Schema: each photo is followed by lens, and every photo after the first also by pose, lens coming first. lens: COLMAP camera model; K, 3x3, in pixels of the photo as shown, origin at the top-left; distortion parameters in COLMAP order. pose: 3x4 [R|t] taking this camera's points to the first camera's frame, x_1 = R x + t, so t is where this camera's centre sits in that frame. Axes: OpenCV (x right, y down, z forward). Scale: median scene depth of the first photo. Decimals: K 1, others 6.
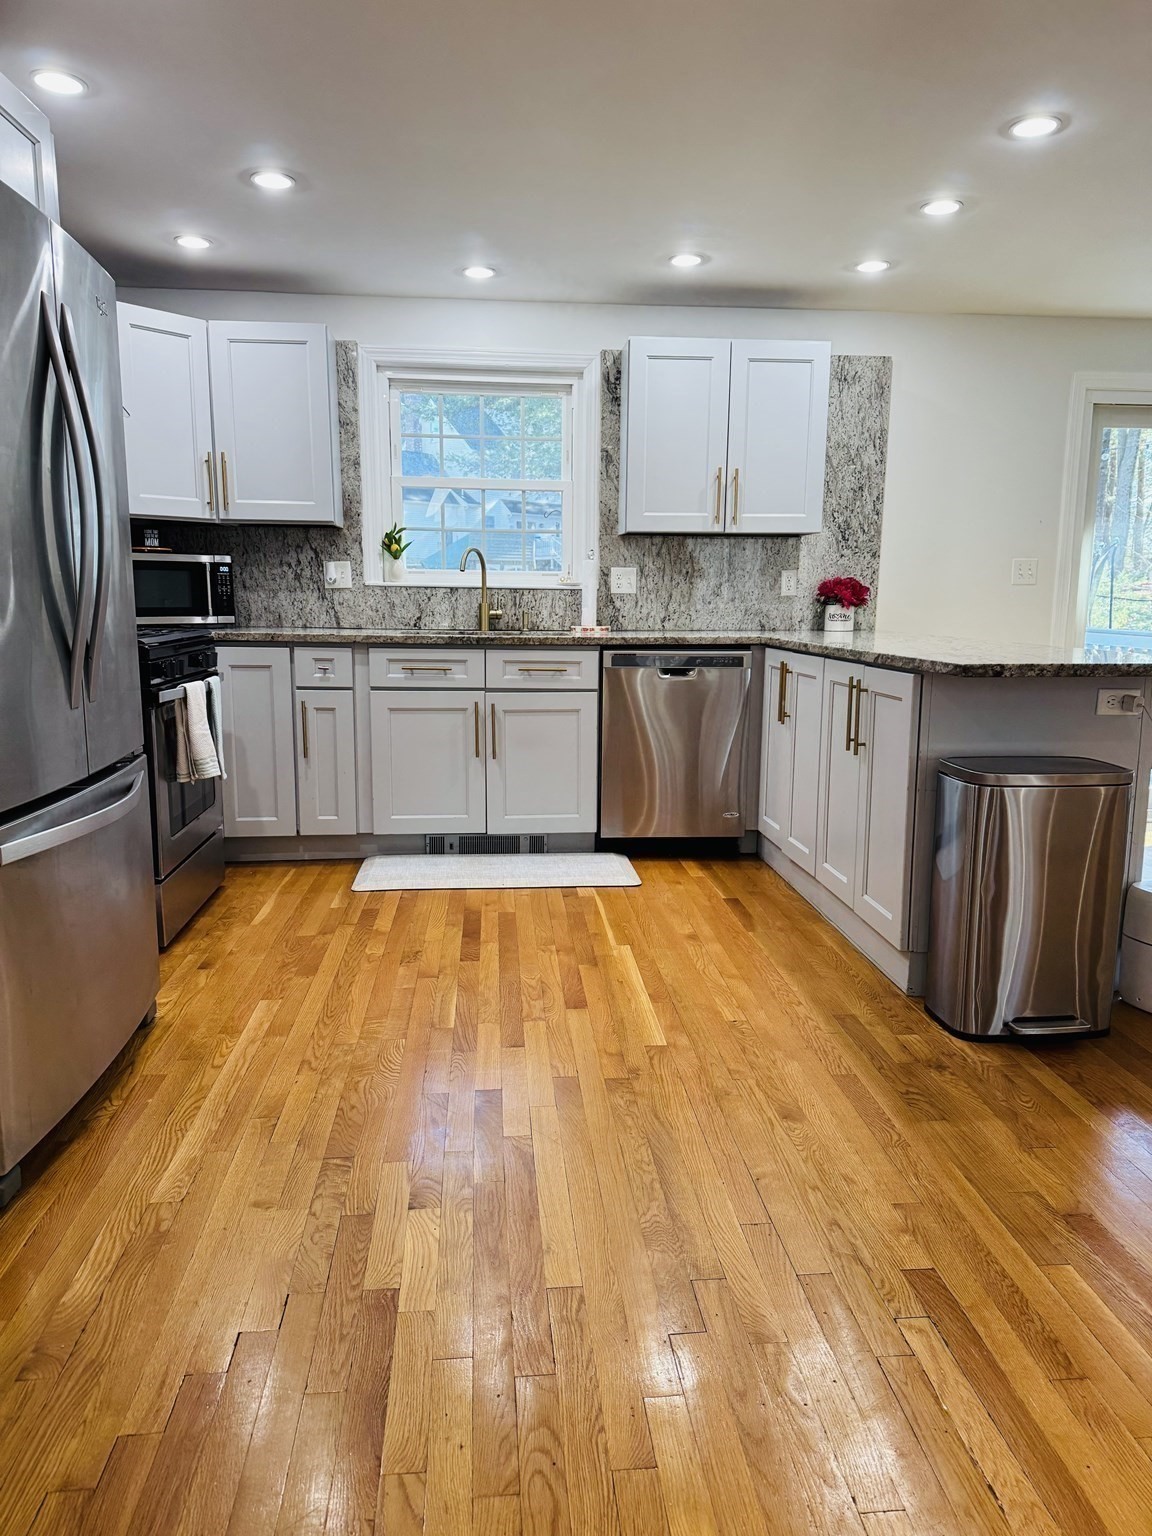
lens RADIAL K [[1087.4, 0, 583.8], [0, 1087.4, 776.4], [0, 0, 1]] dist [0.055794, -0.069330]
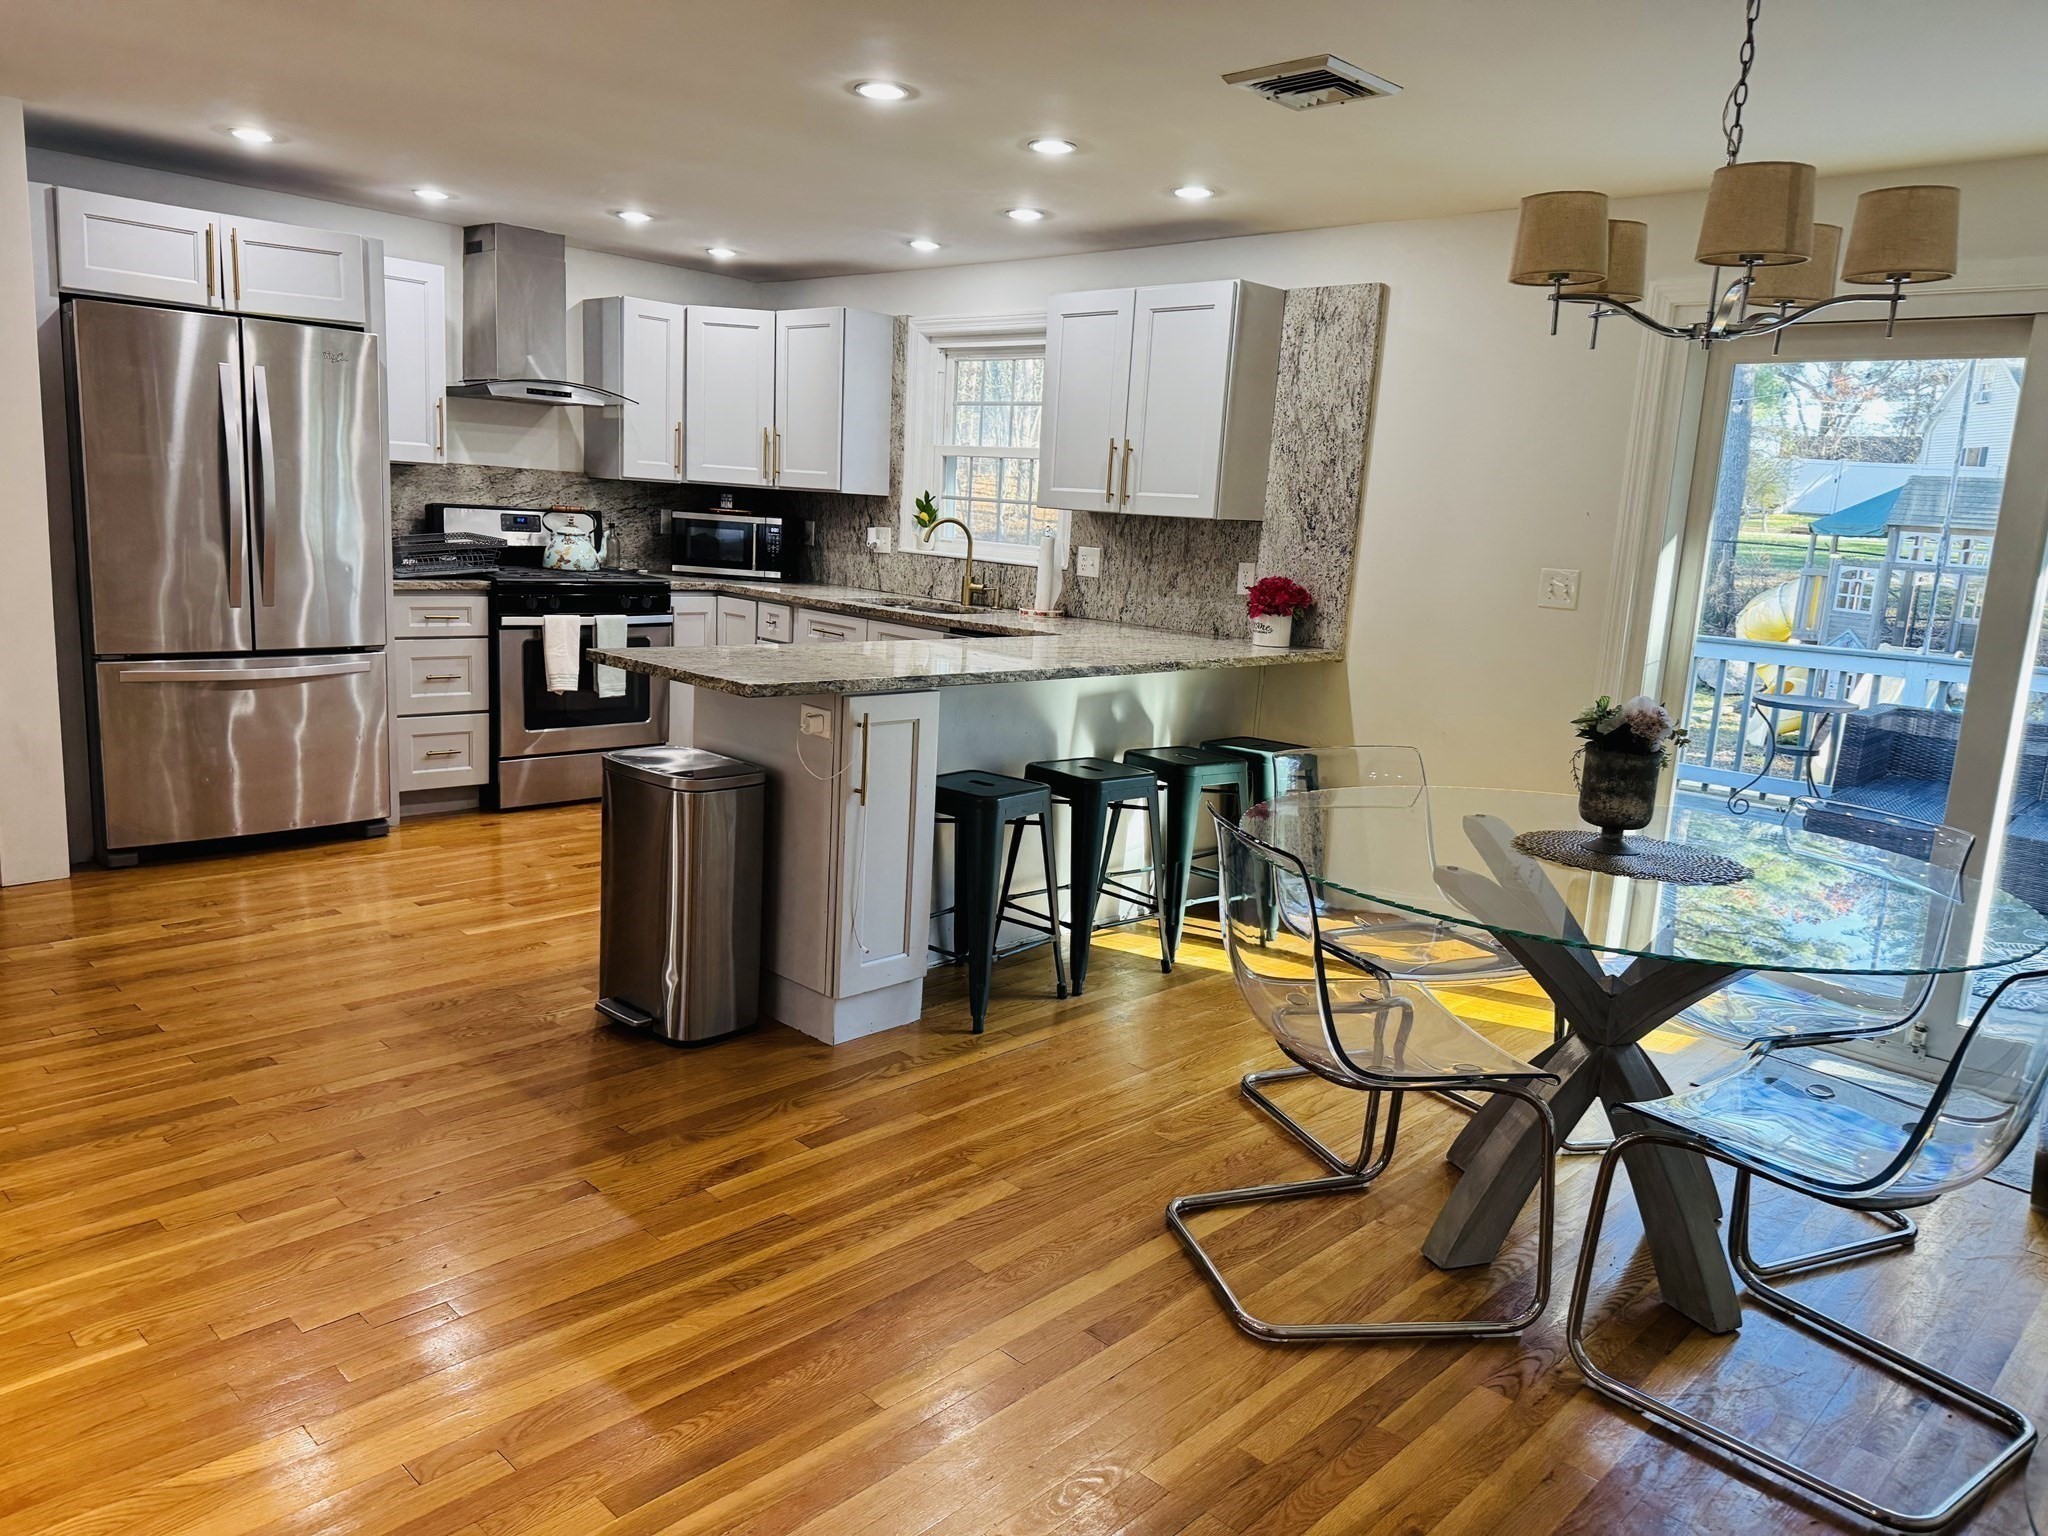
lens RADIAL K [[1449.8, 0, 1010.3], [0, 1449.8, 760.3], [0, 0, 1]] dist [0.055794, -0.069330]
pose [[0.631062, 0.165754, -0.757817, 0.964107], [-0.180256, 0.981498, 0.064573, -0.092758], [0.754499, 0.095852, 0.649264, 0.221647]]
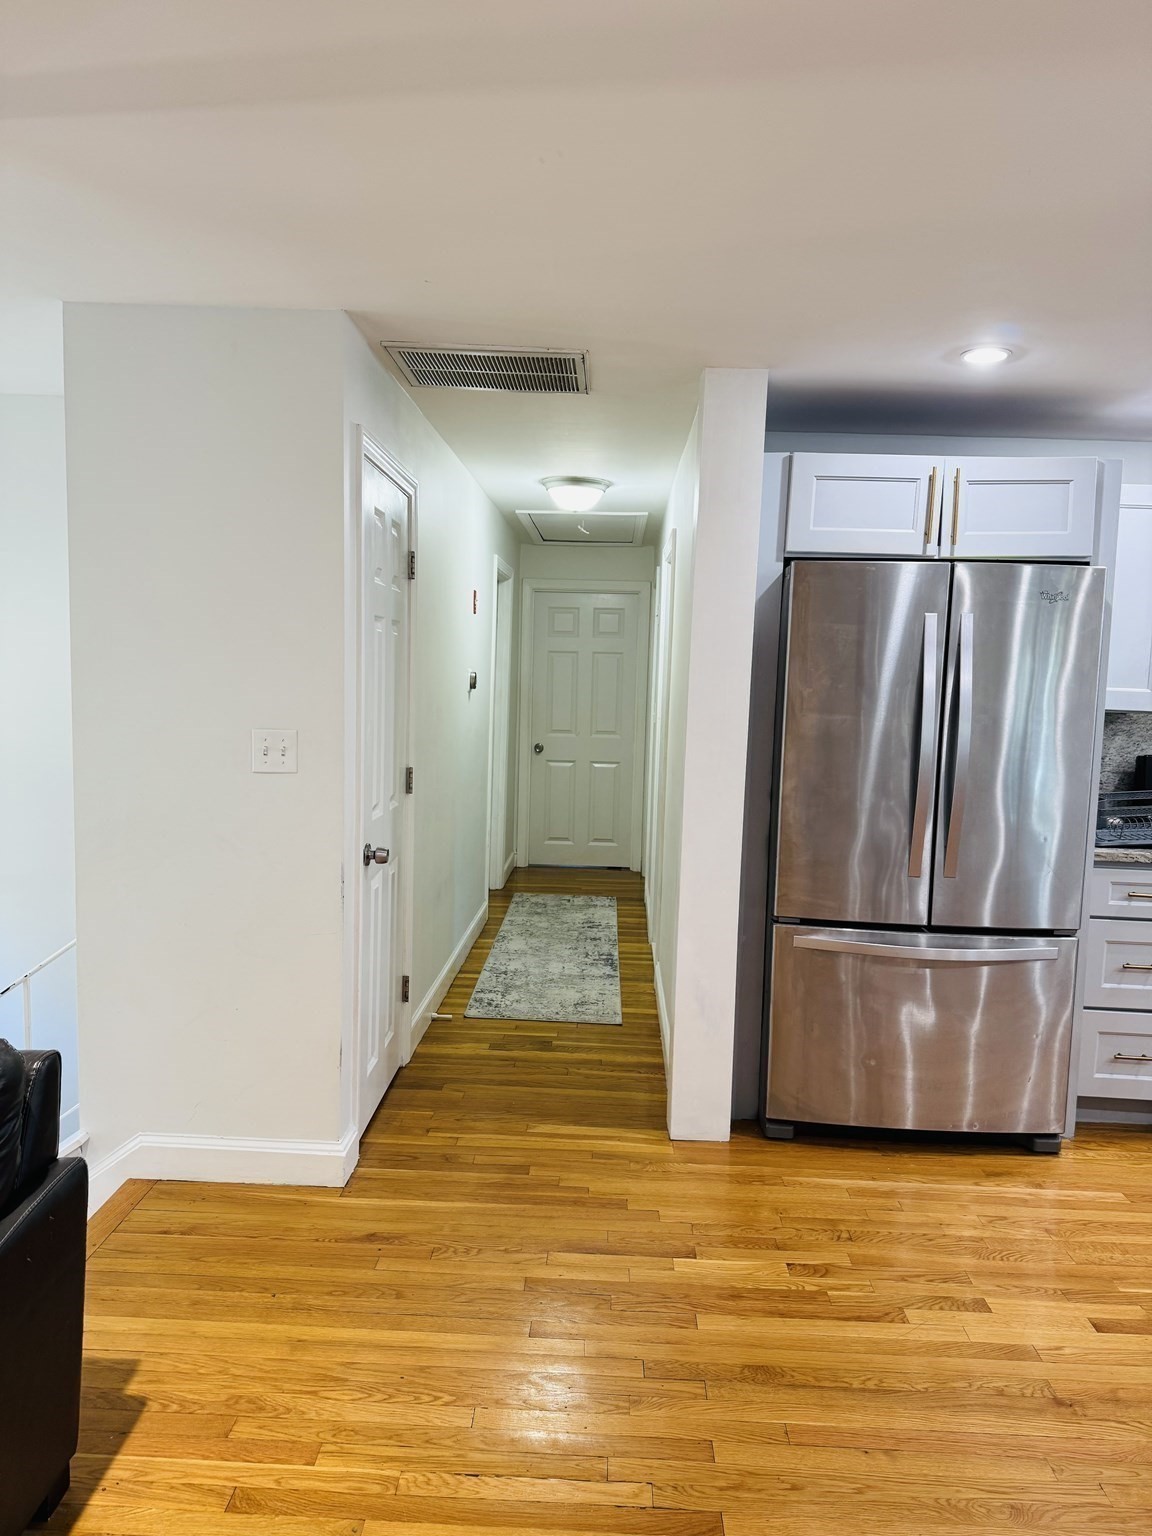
lens RADIAL K [[1087.4, 0, 581.3], [0, 1087.4, 763.7], [0, 0, 1]] dist [0.055794, -0.069330]
pose [[-0.135133, 0.101377, -0.985628, 0.516469], [-0.191876, 0.973244, 0.126410, -0.154072], [0.972071, 0.206200, -0.112066, 0.327847]]
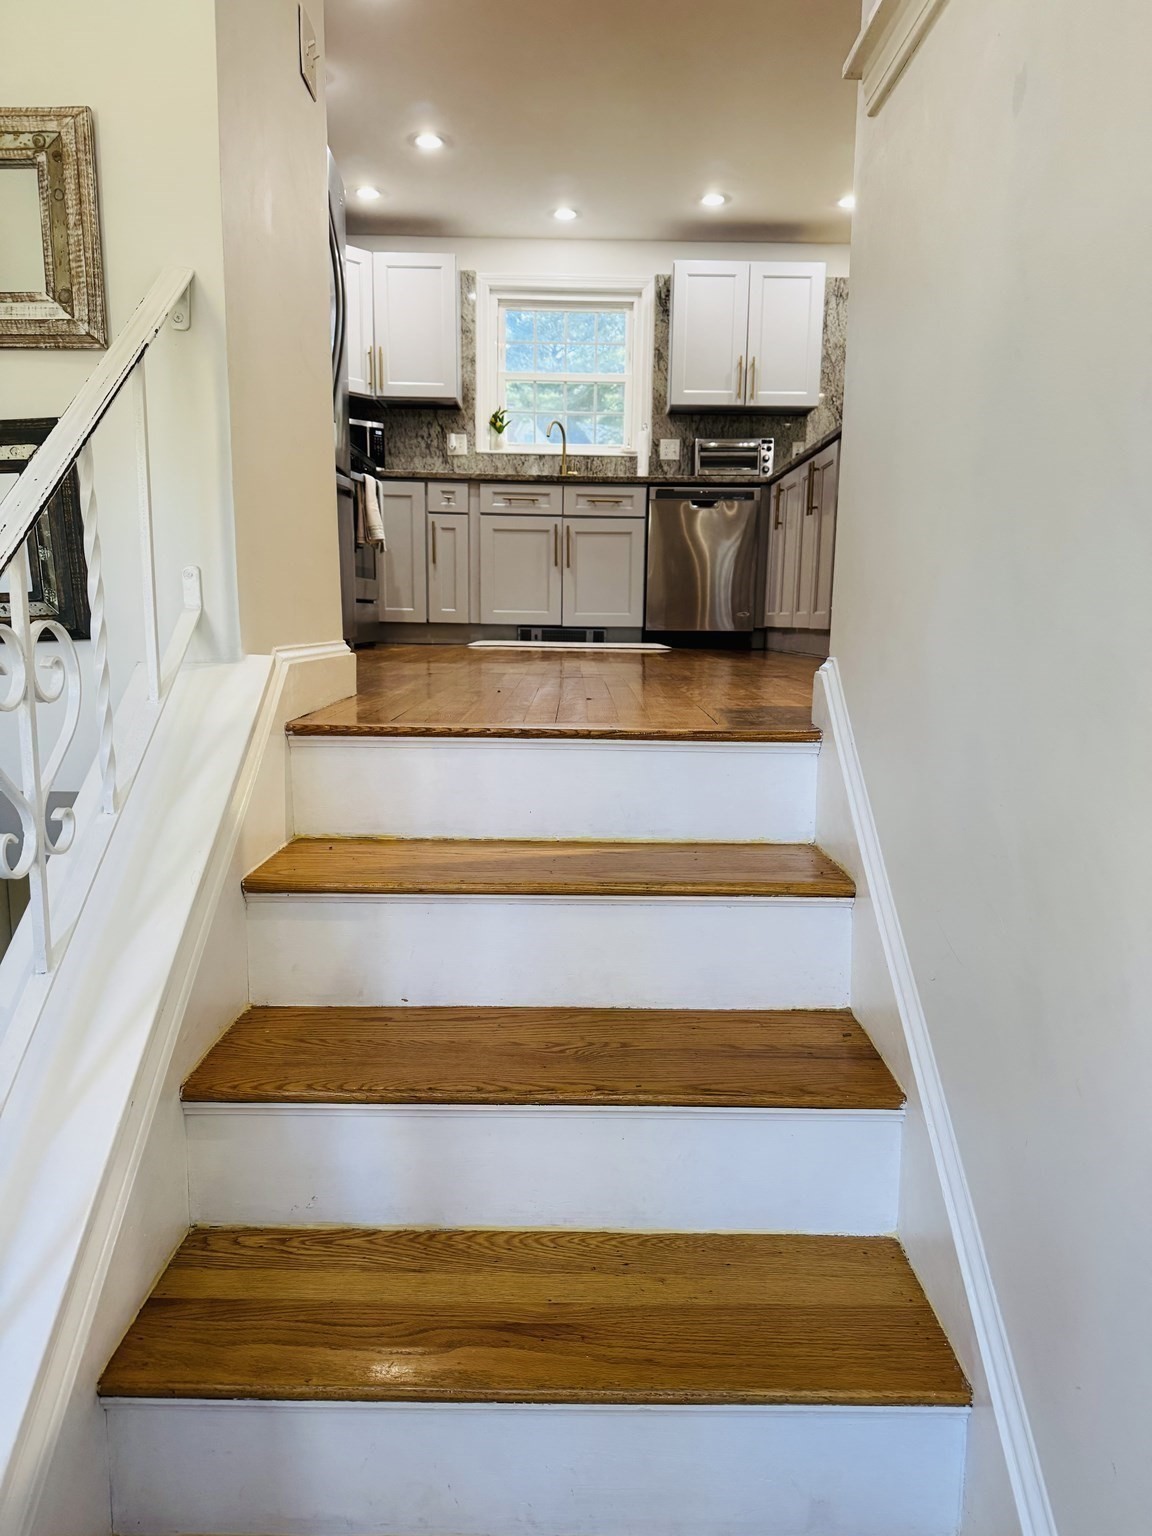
lens RADIAL K [[1087.4, 0, 576.1], [0, 1087.4, 766.1], [0, 0, 1]] dist [0.055794, -0.069330]
pose [[0.996201, 0.018120, -0.085175, 0.045751], [-0.019996, 0.999575, -0.021218, 0.247971], [0.084754, 0.022841, 0.996140, -0.339462]]
